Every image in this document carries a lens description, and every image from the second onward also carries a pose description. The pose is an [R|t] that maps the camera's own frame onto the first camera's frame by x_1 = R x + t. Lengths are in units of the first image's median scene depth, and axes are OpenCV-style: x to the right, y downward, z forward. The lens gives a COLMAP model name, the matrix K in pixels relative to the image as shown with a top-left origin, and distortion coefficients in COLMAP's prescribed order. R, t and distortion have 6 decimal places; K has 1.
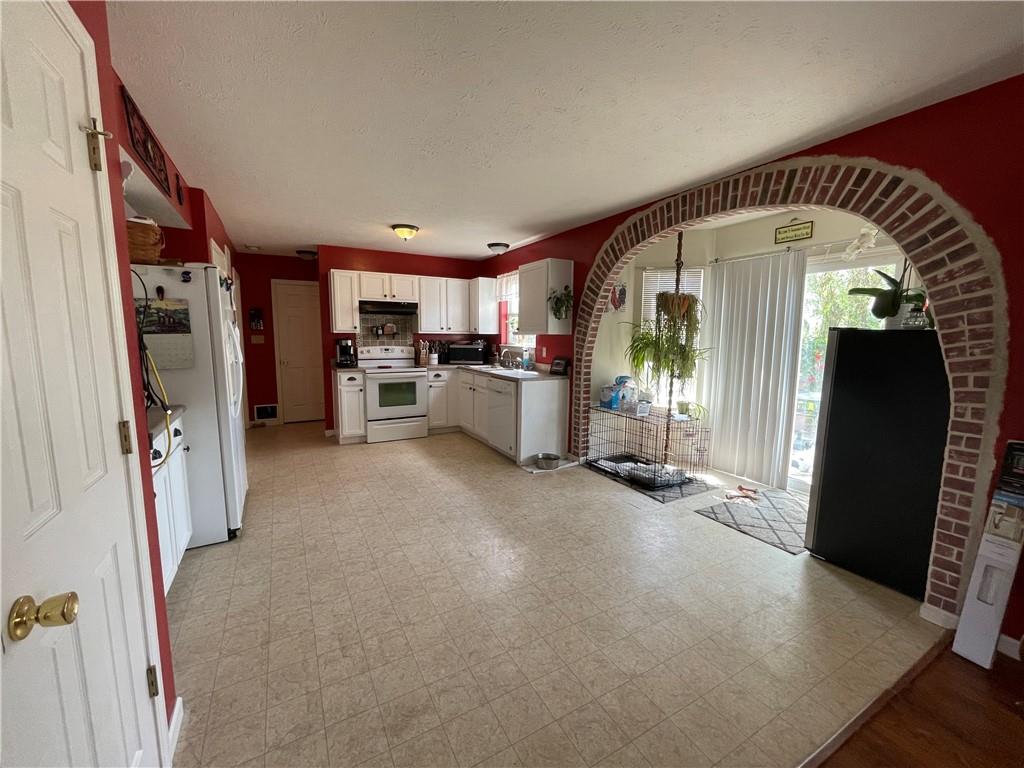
lens RADIAL K [[414.8, 0, 509.5], [0, 414.8, 384.8], [0, 0, 1]] dist [0.002539, 0.000115]
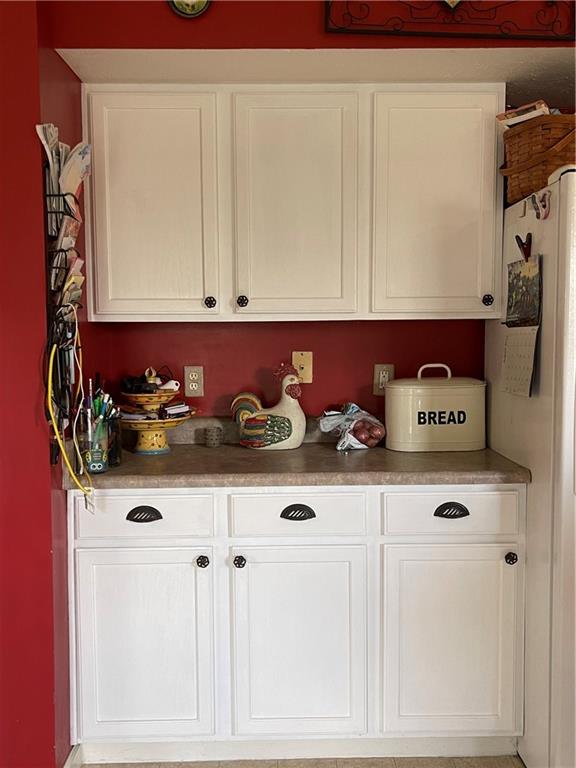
lens RADIAL K [[772.7, 0, 288.0], [0, 772.7, 384.0], [0, 0, 1]] dist [0.066391, -0.002417]
pose [[-0.468775, 0.061890, -0.881147, 0.071375], [-0.111368, 0.985441, 0.128463, -0.065379], [0.876269, 0.158352, -0.455058, 0.542959]]
